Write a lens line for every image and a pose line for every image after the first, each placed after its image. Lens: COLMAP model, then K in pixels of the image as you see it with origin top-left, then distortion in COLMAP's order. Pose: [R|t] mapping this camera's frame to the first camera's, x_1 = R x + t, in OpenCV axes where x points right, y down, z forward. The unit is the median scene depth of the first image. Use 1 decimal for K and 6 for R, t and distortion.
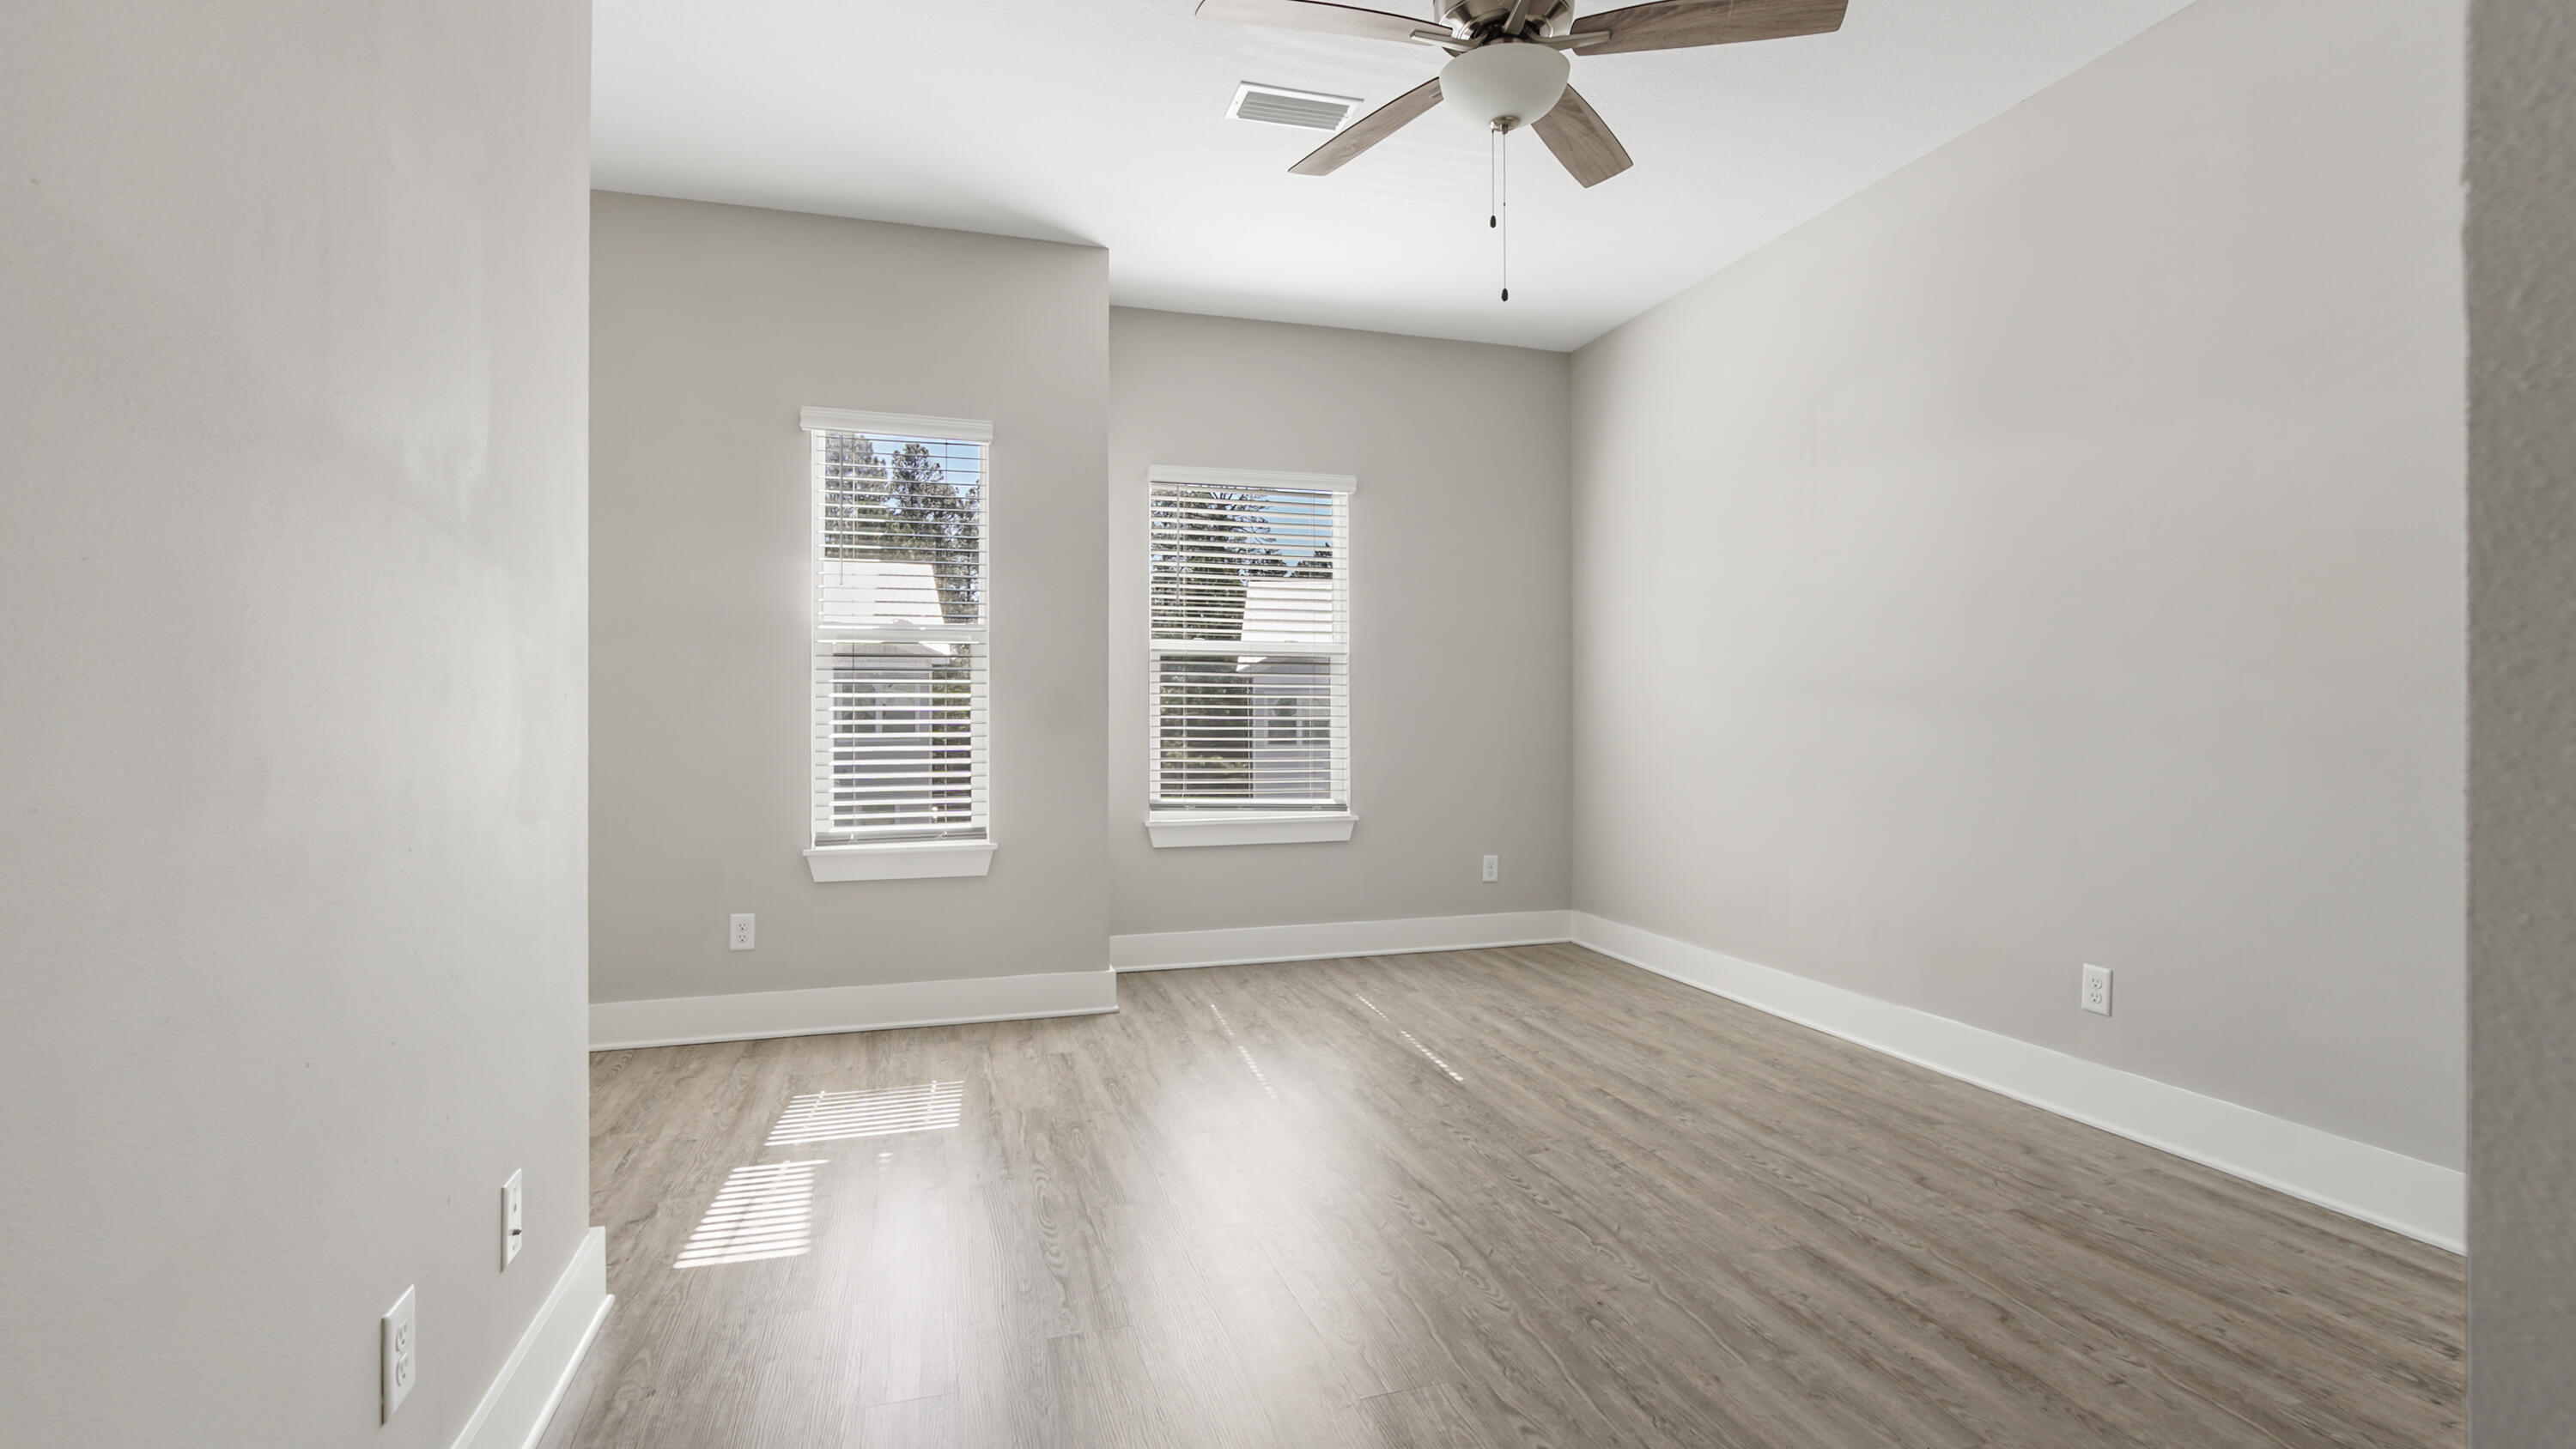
lens RADIAL K [[1195.1, 0, 1285.6], [0, 1195.1, 702.1], [0, 0, 1]] dist [-0.002623, -0.000056]
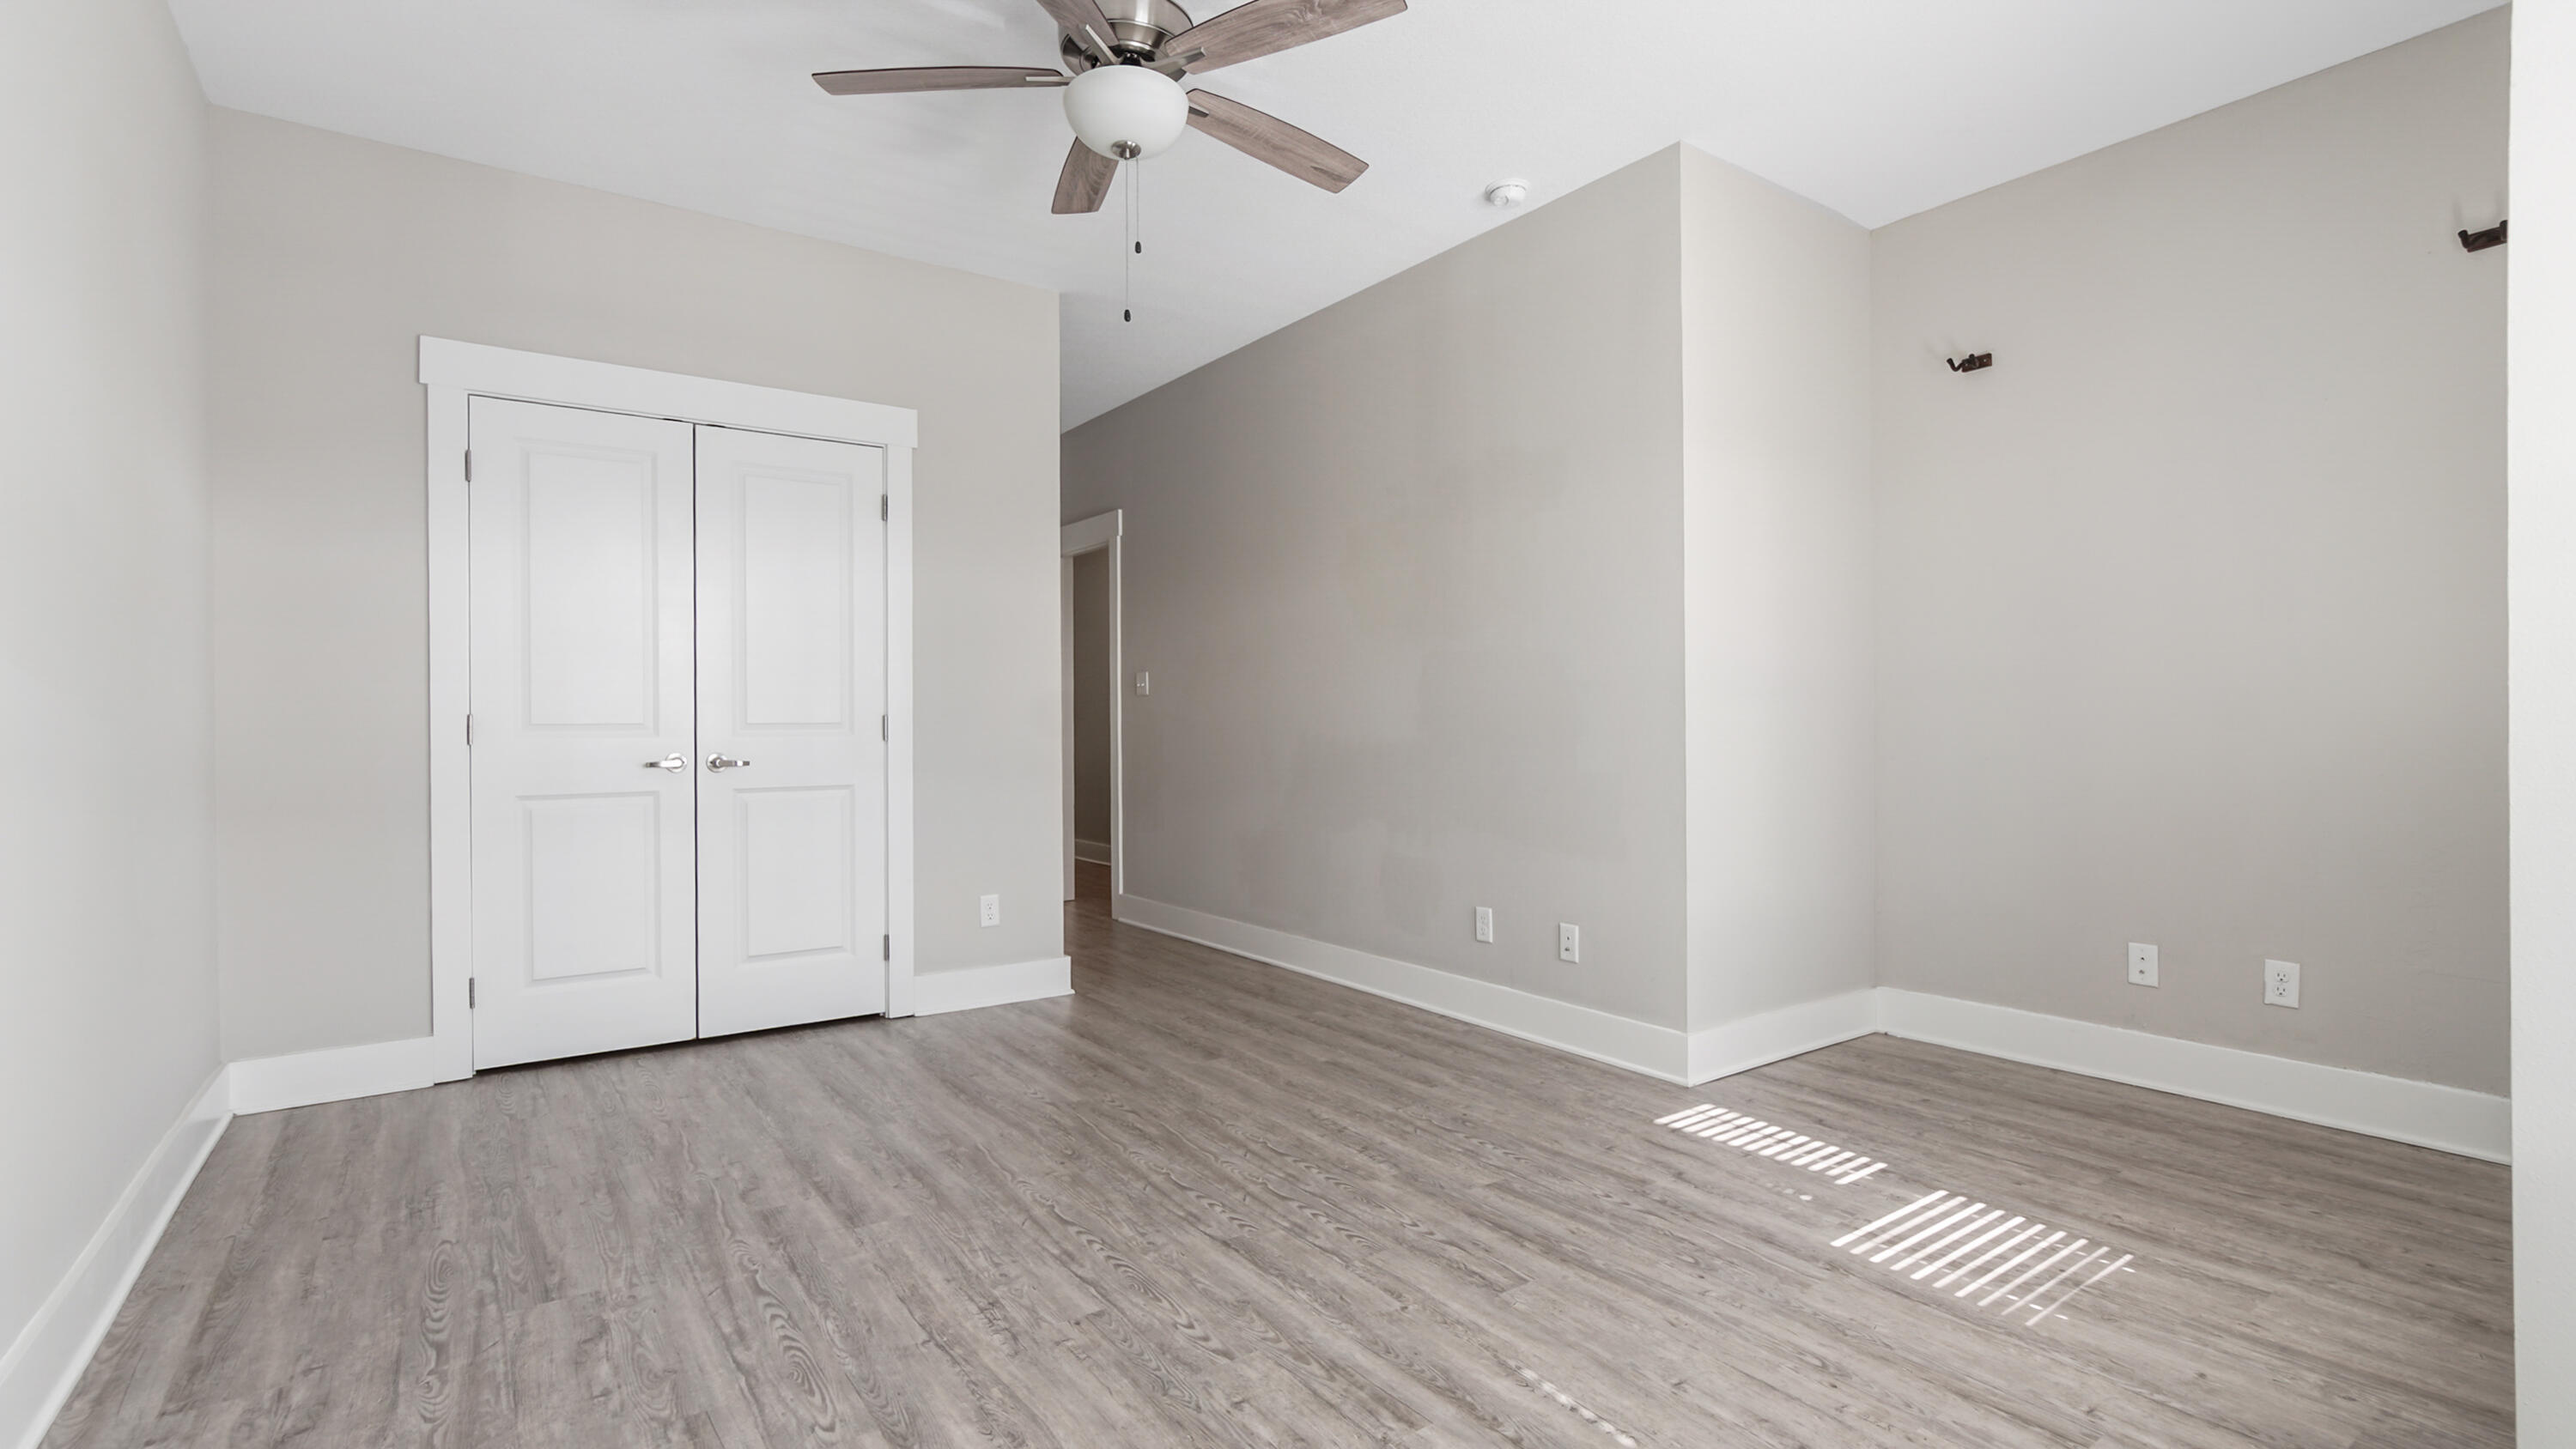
lens RADIAL K [[1195.1, 0, 1285.6], [0, 1195.1, 702.1], [0, 0, 1]] dist [-0.002623, -0.000056]
pose [[-0.951623, 0.002487, -0.307257, 0.343130], [0.010457, 0.999650, -0.024293, 0.018215], [0.307089, -0.026331, -0.951317, 1.862741]]
